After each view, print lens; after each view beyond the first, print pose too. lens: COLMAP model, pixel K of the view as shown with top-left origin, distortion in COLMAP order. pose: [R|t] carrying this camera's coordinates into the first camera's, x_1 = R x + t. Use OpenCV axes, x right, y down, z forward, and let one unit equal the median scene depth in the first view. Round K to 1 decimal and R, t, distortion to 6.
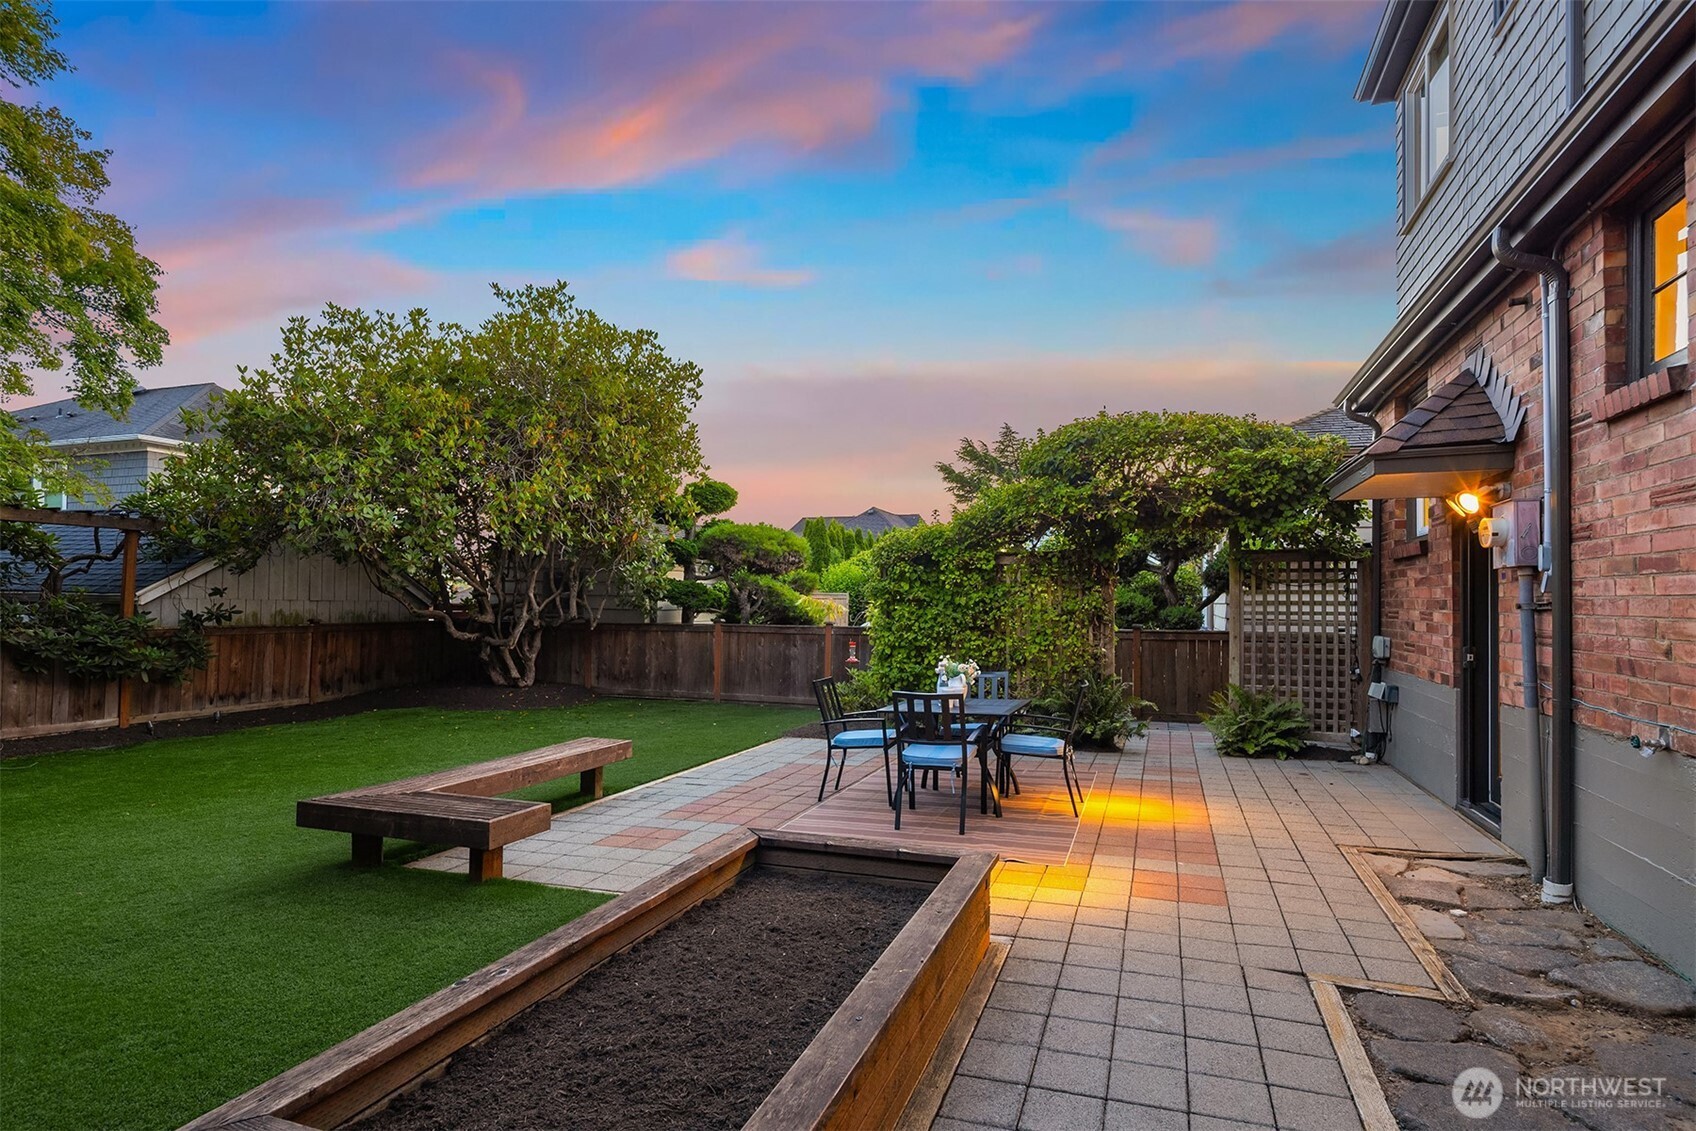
lens RADIAL K [[986.9, 0, 839.7], [0, 986.9, 570.5], [0, 0, 1]] dist [0.001986, 0.001851]
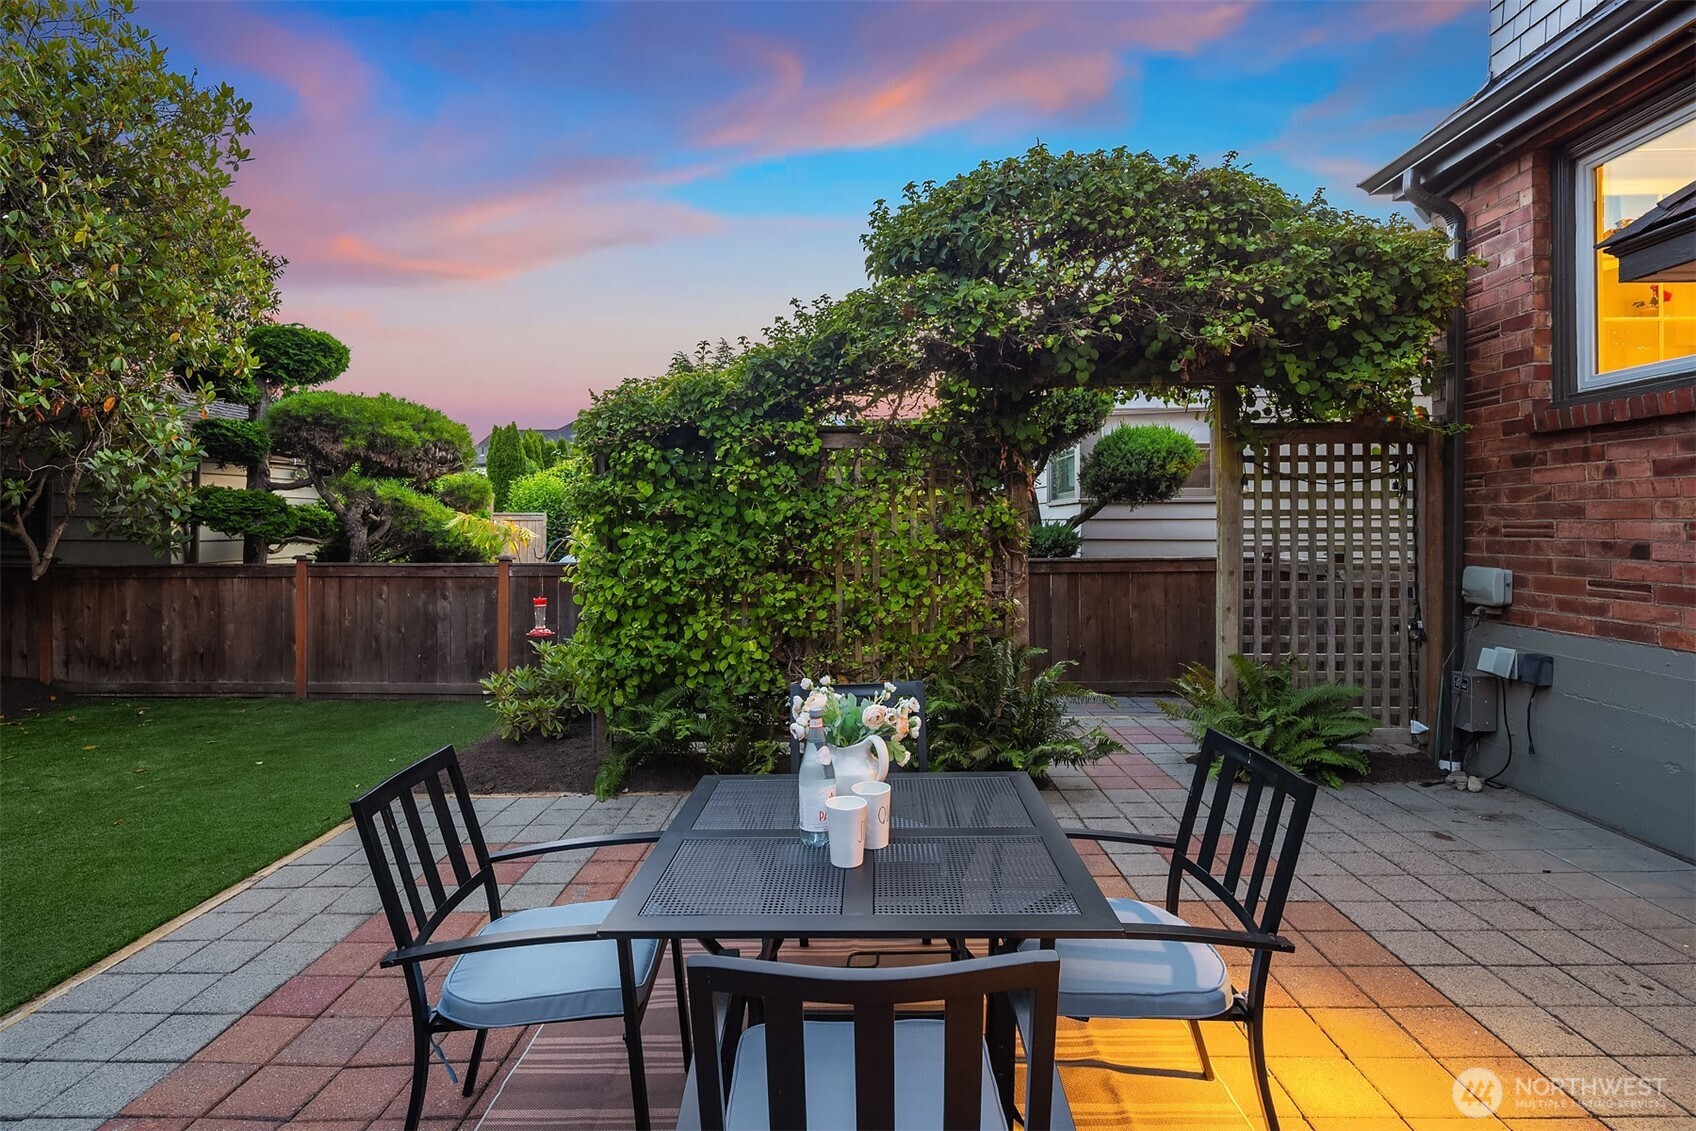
lens RADIAL K [[826.7, 0, 841.3], [0, 826.7, 521.2], [0, 0, 1]] dist [0.002202, -0.000950]
pose [[0.943018, -0.011206, 0.332554, 0.019055], [0.002210, 0.999622, 0.027418, 0.020998], [-0.332736, -0.025121, 0.942685, 0.555036]]
